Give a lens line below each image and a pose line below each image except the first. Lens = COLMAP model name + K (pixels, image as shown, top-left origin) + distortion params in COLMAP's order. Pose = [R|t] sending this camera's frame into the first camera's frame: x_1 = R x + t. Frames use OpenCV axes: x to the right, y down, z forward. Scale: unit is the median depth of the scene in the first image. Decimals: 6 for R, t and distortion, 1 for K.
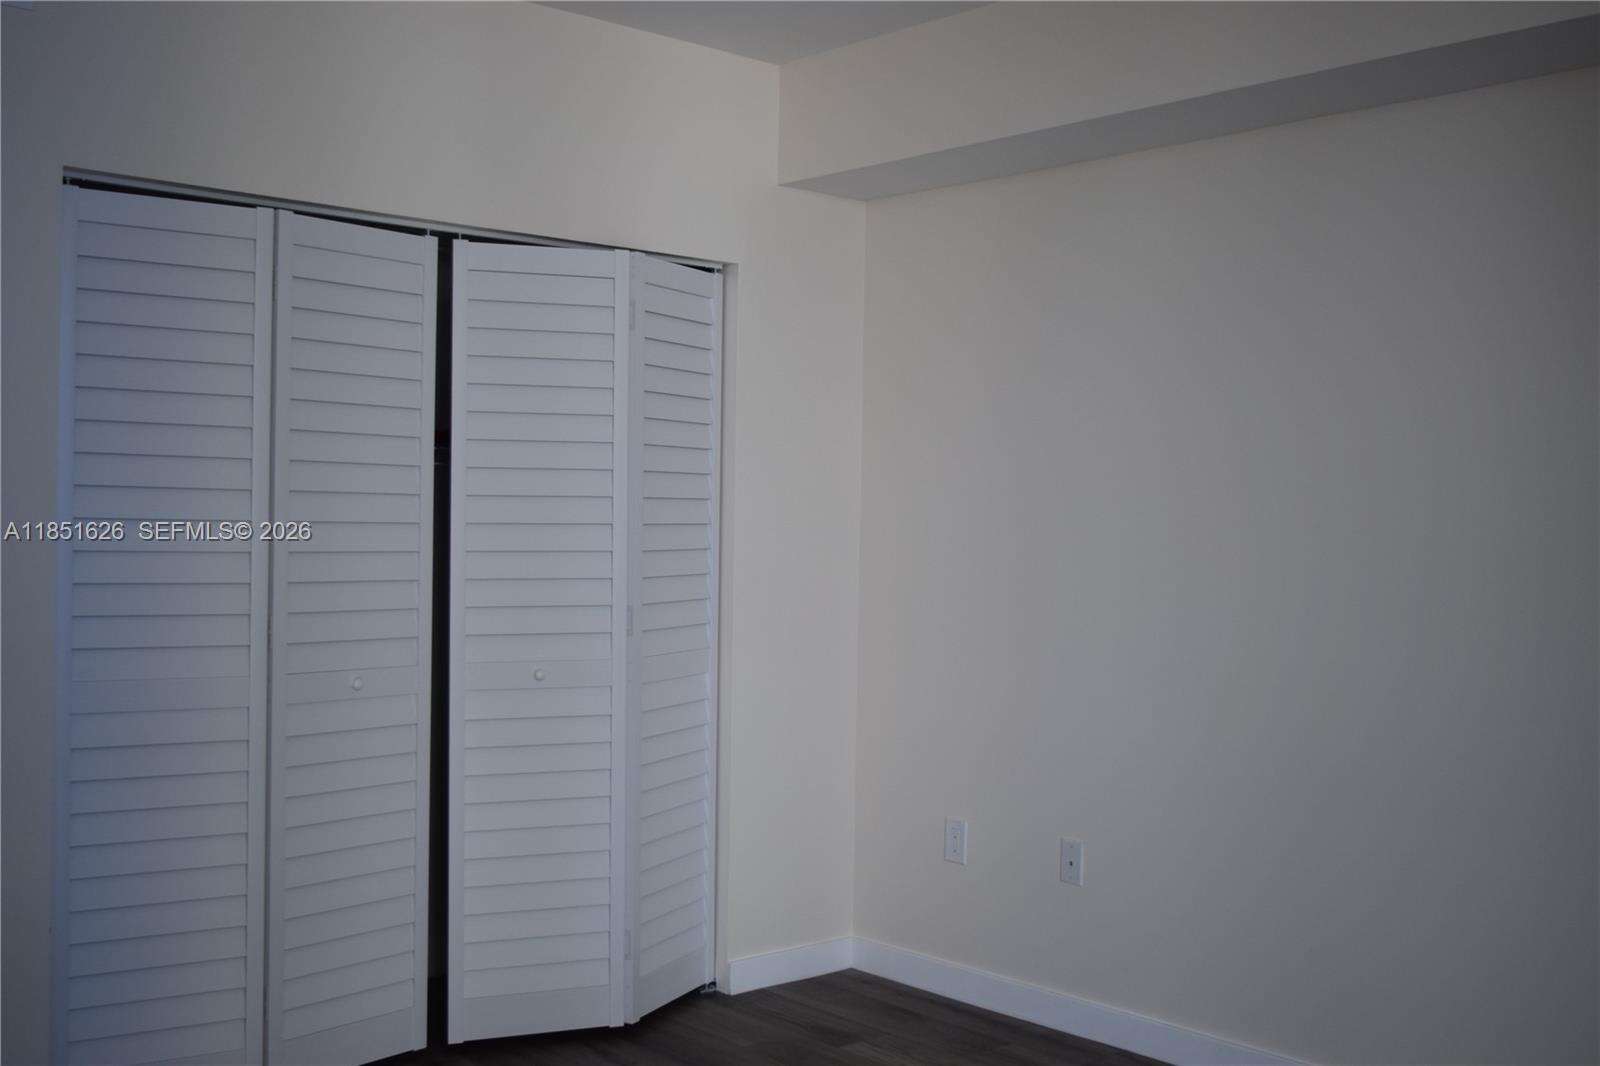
lens RADIAL K [[1671.8, 0, 800.7], [0, 1671.8, 529.9], [0, 0, 1]] dist [-0.028194, 0.000000]
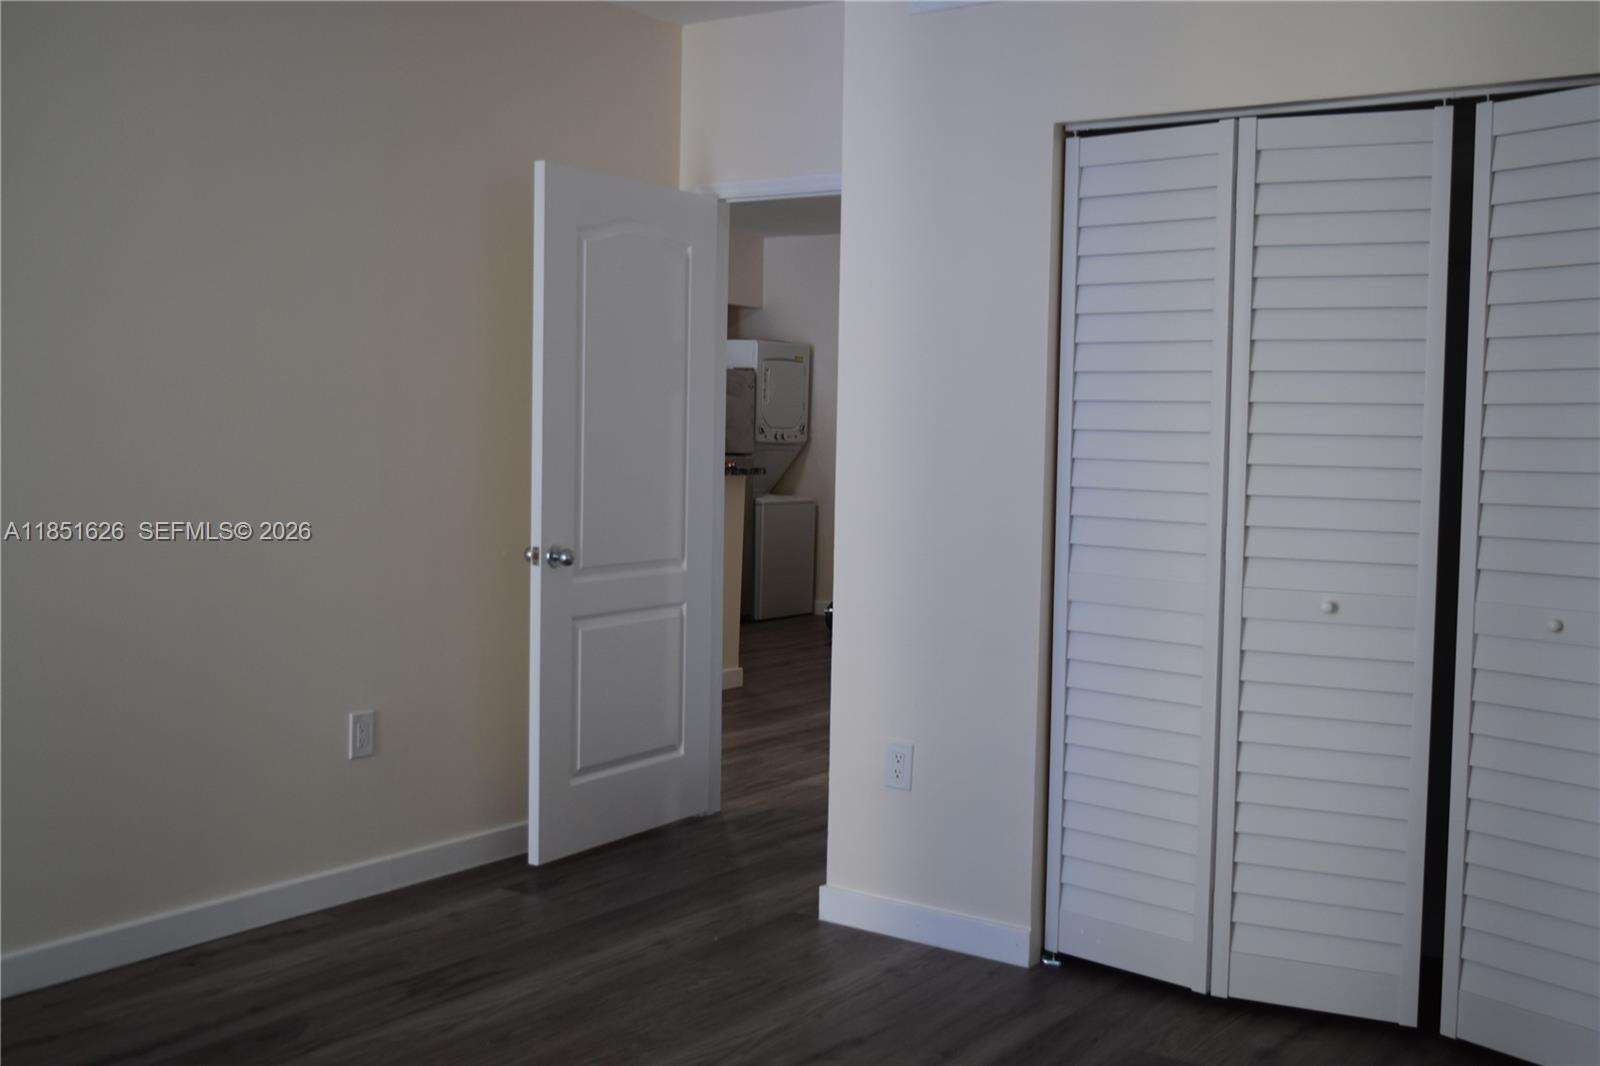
lens RADIAL K [[1671.8, 0, 800.7], [0, 1671.8, 535.3], [0, 0, 1]] dist [-0.028194, 0.000000]
pose [[0.211246, 0.055901, -0.975833, 0.563136], [-0.022063, 0.998382, 0.052417, 0.008918], [0.977184, 0.010457, 0.212138, 0.489762]]
